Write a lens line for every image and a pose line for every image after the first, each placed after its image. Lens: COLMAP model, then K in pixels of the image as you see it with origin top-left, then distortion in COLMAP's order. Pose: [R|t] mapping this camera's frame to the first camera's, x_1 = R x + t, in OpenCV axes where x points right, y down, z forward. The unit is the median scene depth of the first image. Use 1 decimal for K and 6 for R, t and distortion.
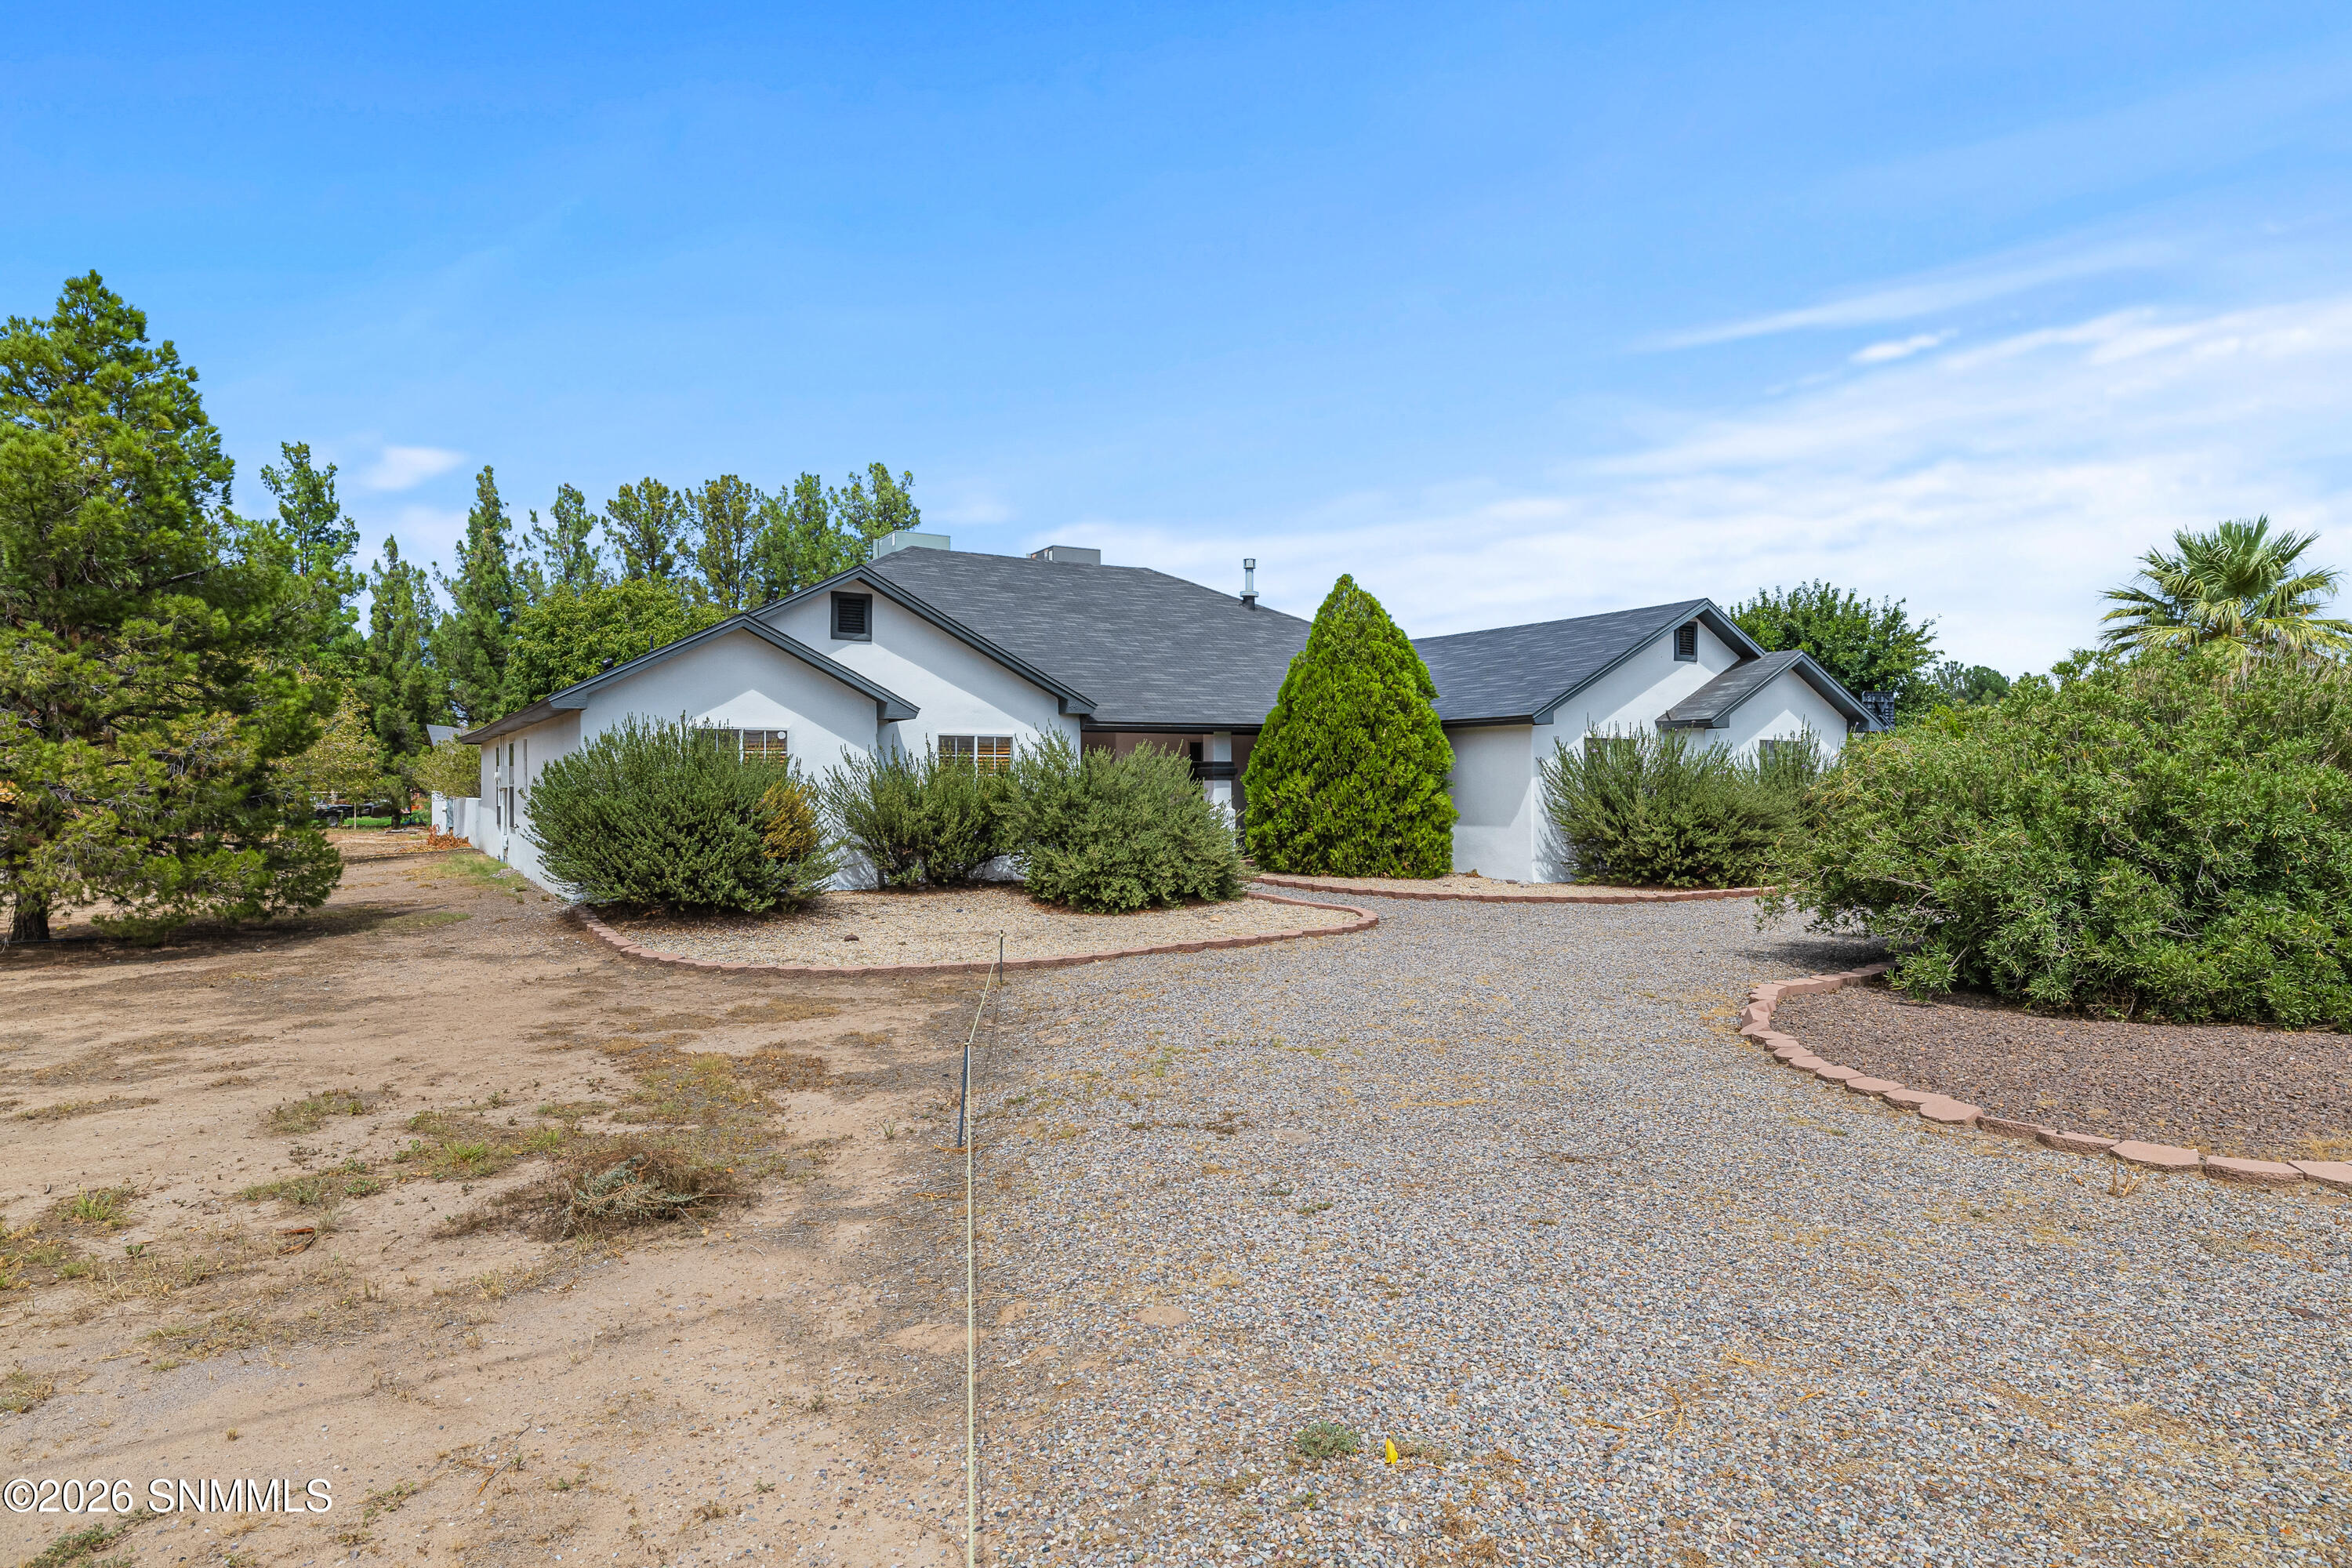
lens RADIAL K [[1341.1, 0, 1176.0], [0, 1341.1, 784.0], [0, 0, 1]] dist [0.000334, 0.000230]
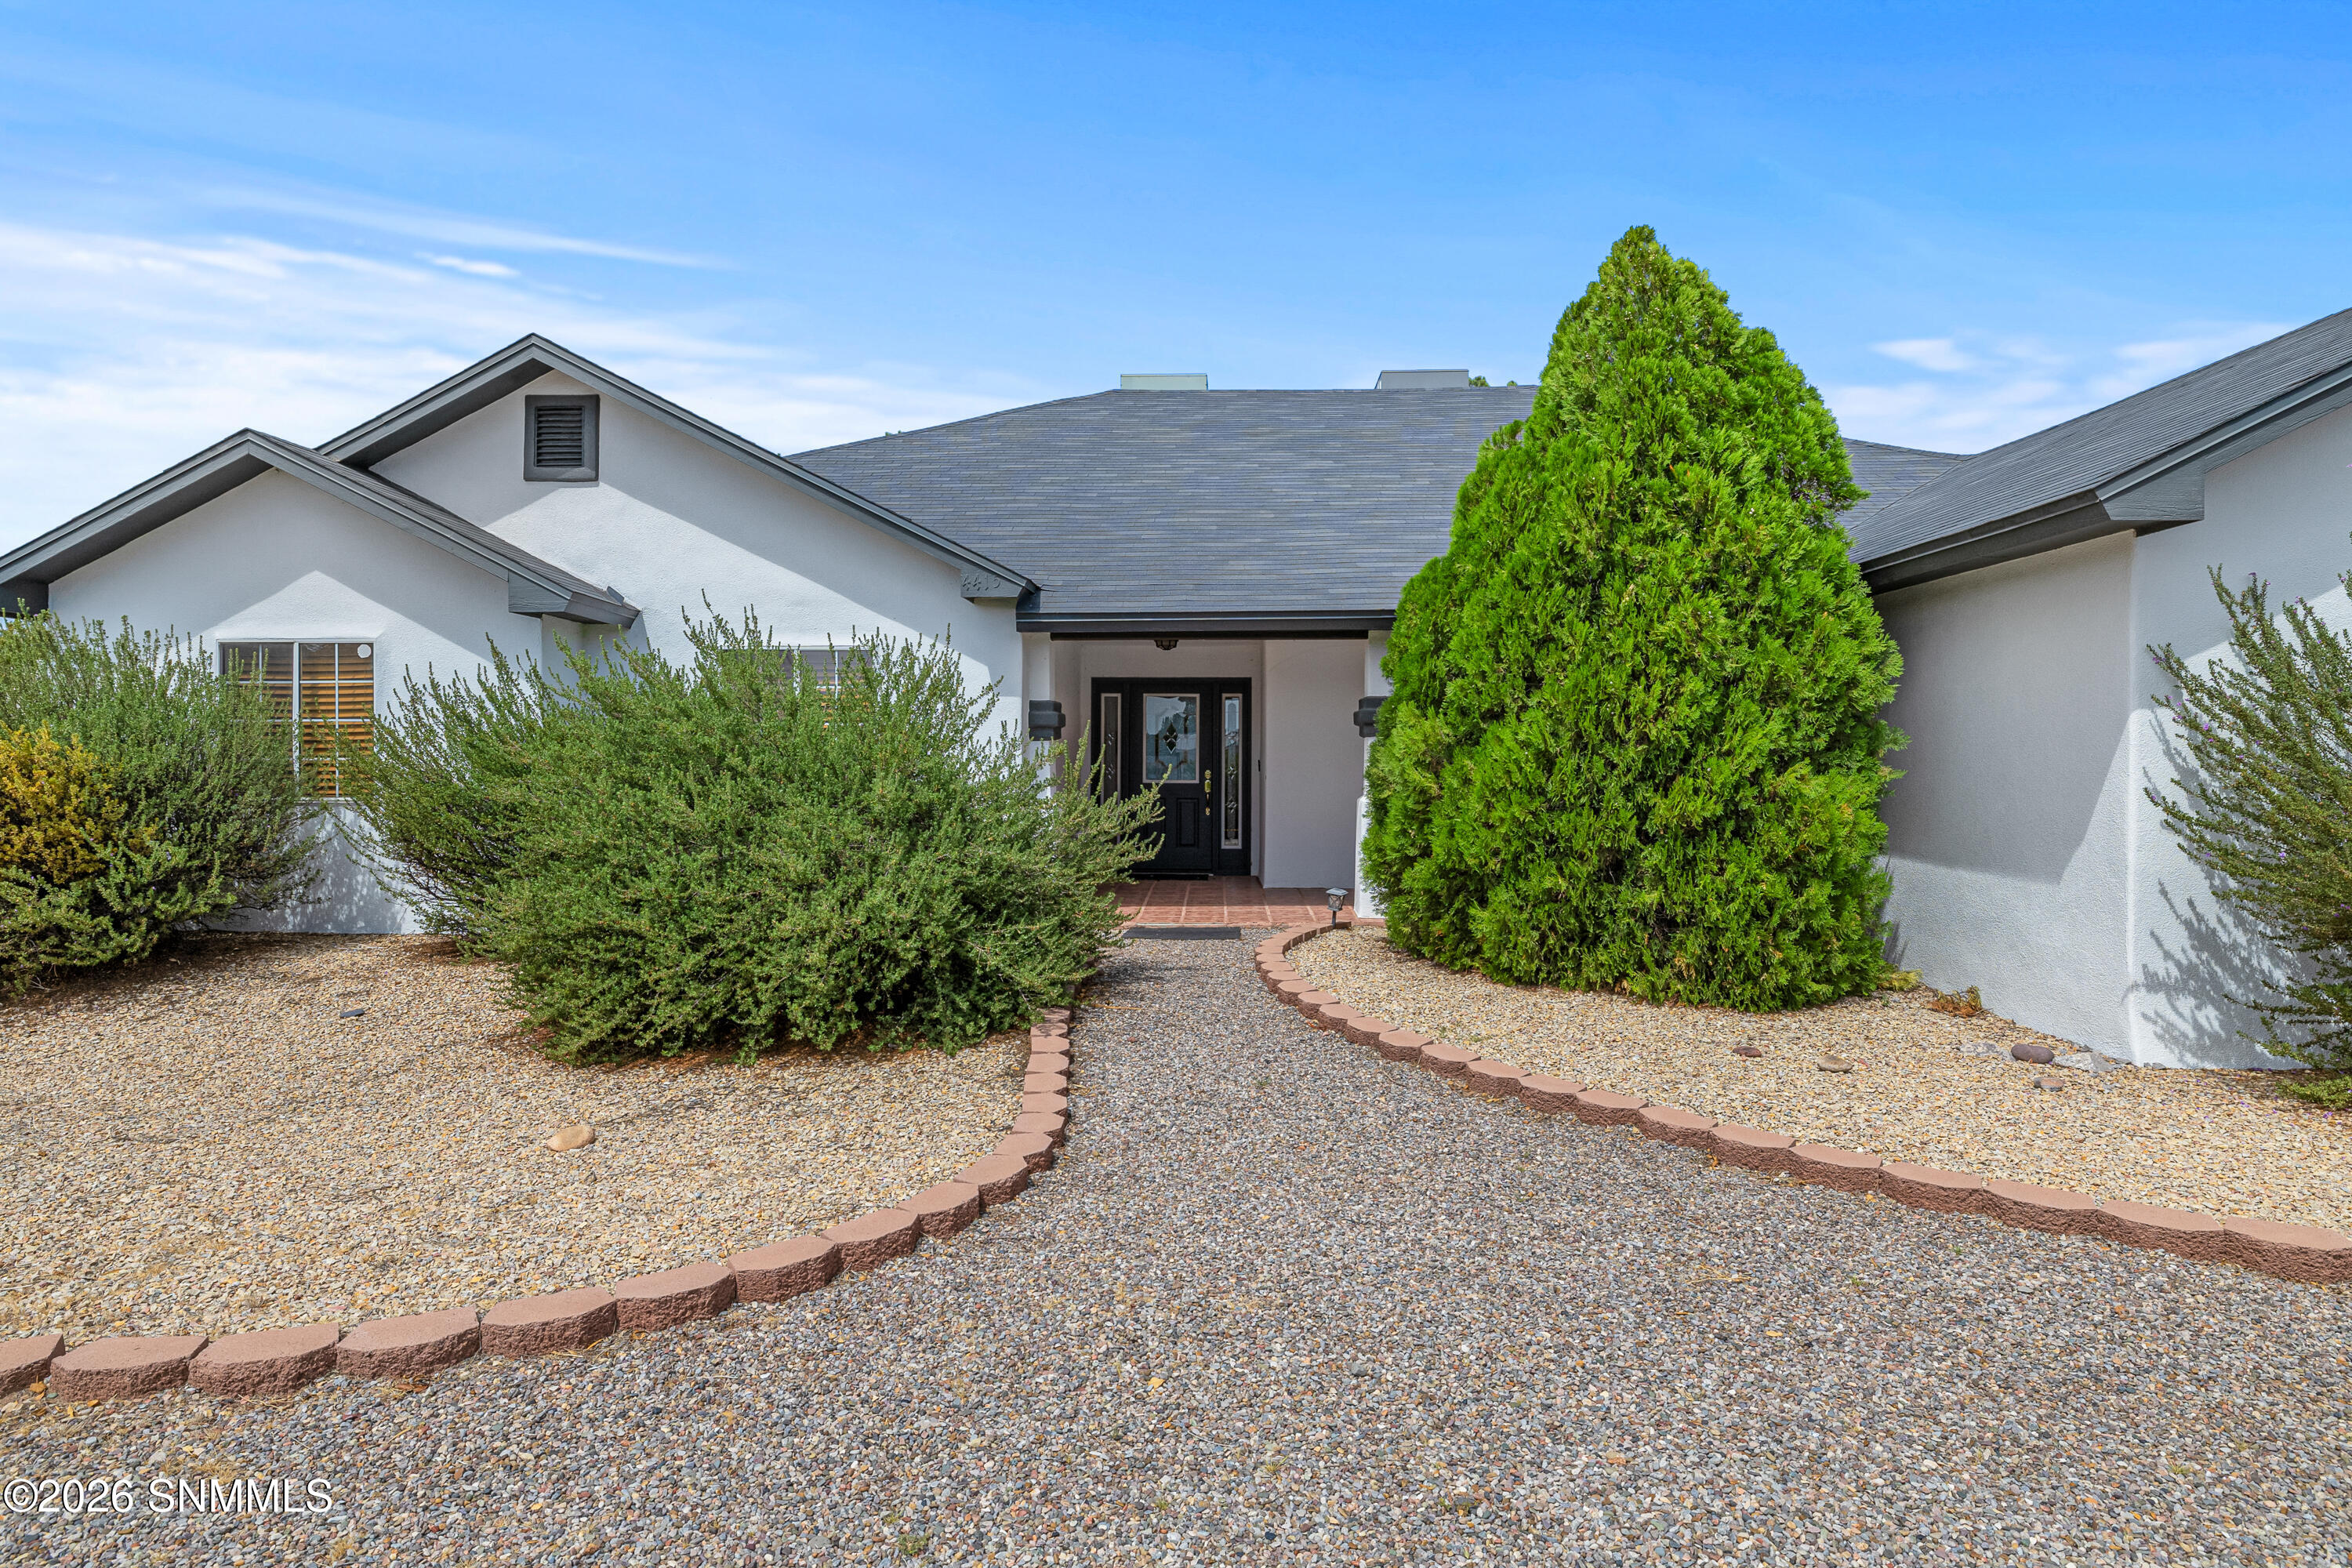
lens RADIAL K [[1341.1, 0, 1176.0], [0, 1341.1, 784.0], [0, 0, 1]] dist [0.000334, 0.000230]
pose [[0.817512, 0.012499, -0.575775, 0.266236], [-0.005864, 0.999893, 0.013380, 0.008397], [0.575881, -0.007562, 0.817499, 0.634242]]
